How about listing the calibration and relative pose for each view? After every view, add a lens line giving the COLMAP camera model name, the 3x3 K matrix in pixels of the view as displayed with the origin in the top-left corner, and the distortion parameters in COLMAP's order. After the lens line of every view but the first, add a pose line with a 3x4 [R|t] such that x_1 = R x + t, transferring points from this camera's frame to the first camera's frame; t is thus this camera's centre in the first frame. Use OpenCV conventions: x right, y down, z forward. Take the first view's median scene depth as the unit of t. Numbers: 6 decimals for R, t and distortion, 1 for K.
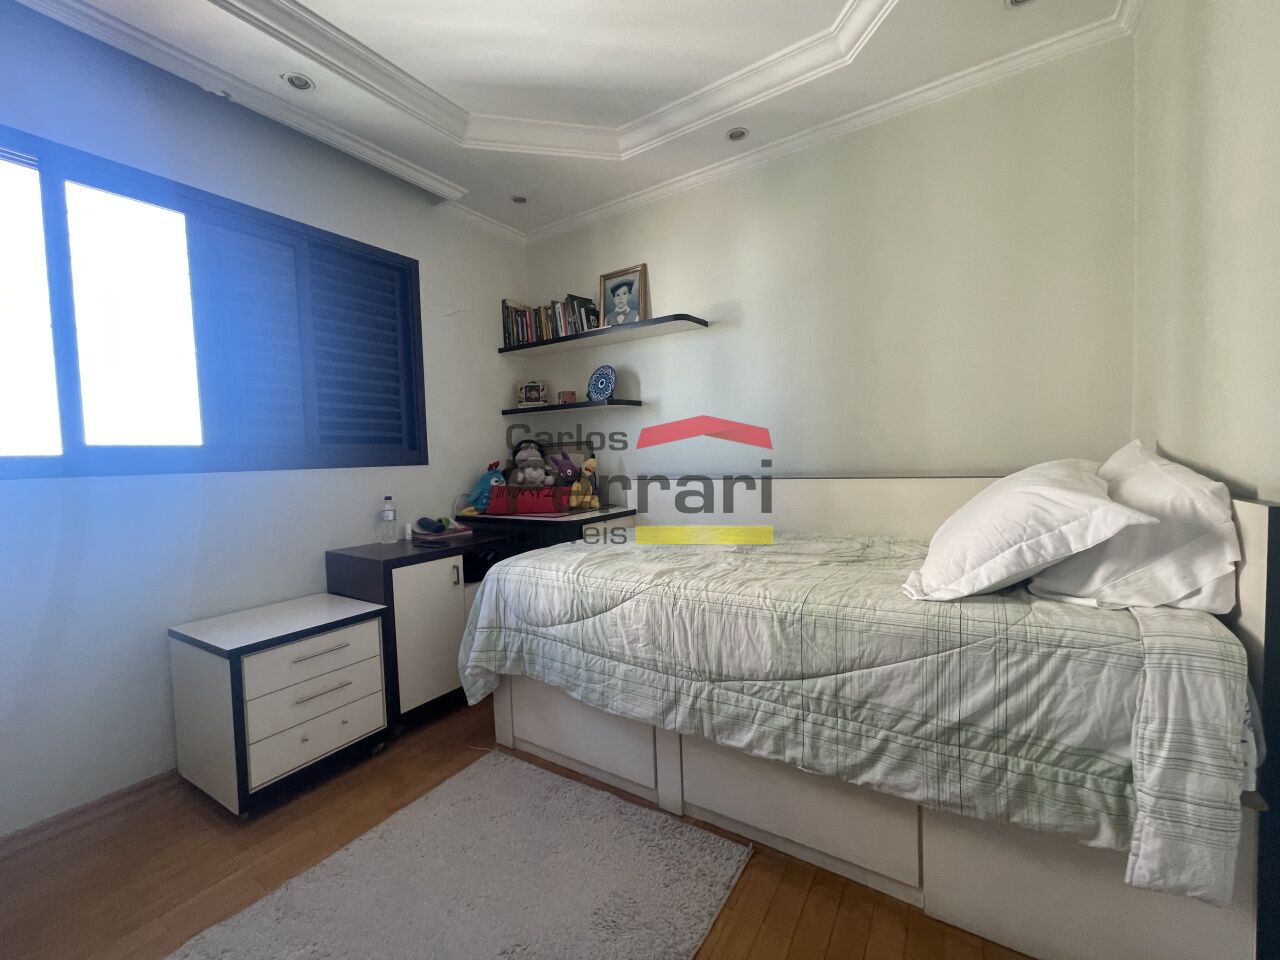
lens RADIAL K [[527.7, 0, 640.0], [0, 527.7, 480.0], [0, 0, 1]] dist [0.001419, 0.000048]
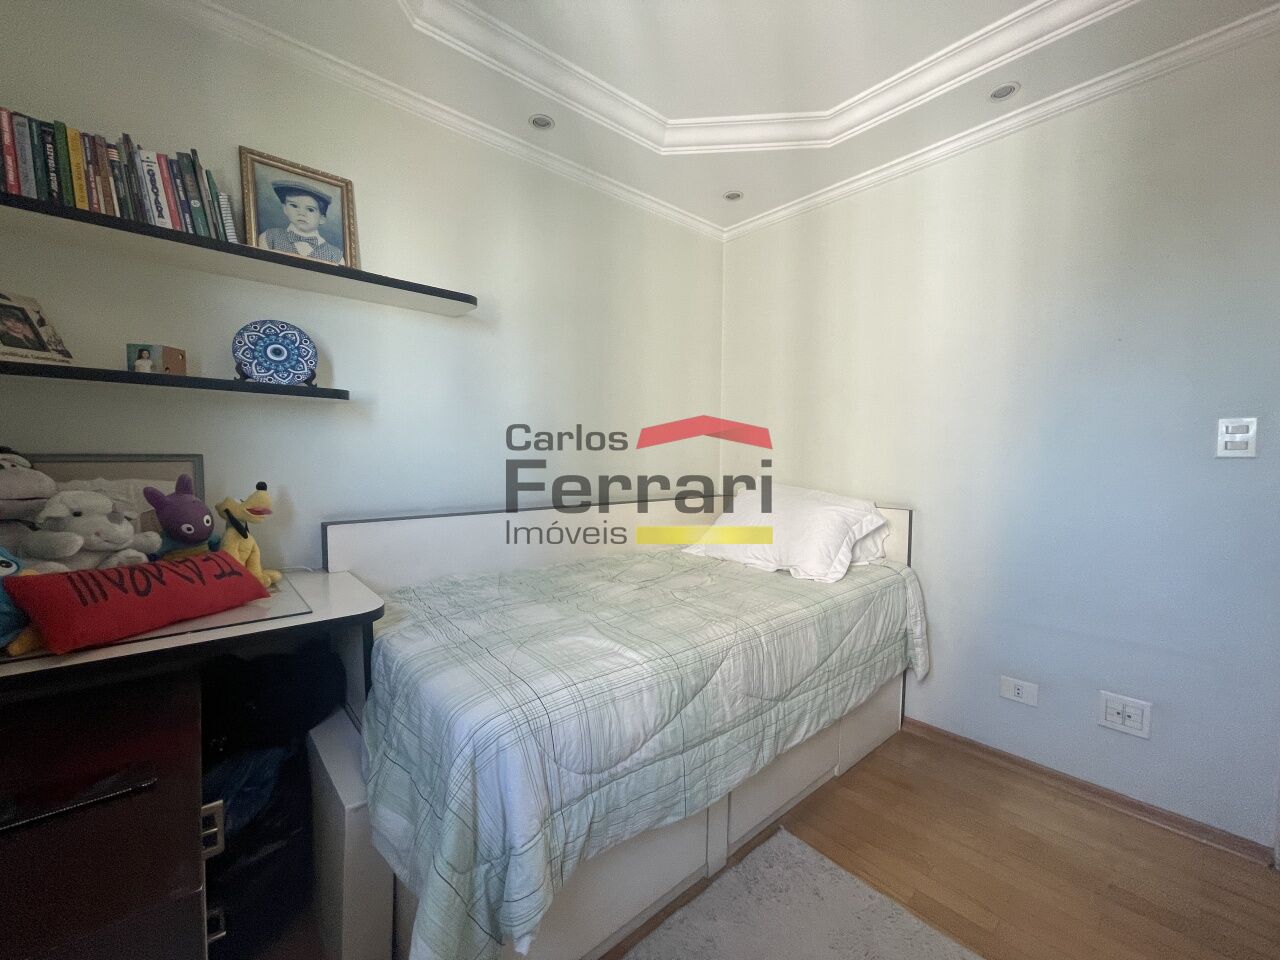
lens RADIAL K [[515.8, 0, 642.3], [0, 515.8, 487.2], [0, 0, 1]] dist [-0.009872, 0.000045]
pose [[0.267708, -0.016857, 0.963353, -0.803687], [0.027858, 0.999564, 0.009749, -0.063942], [-0.963097, 0.024228, 0.268061, 0.822557]]
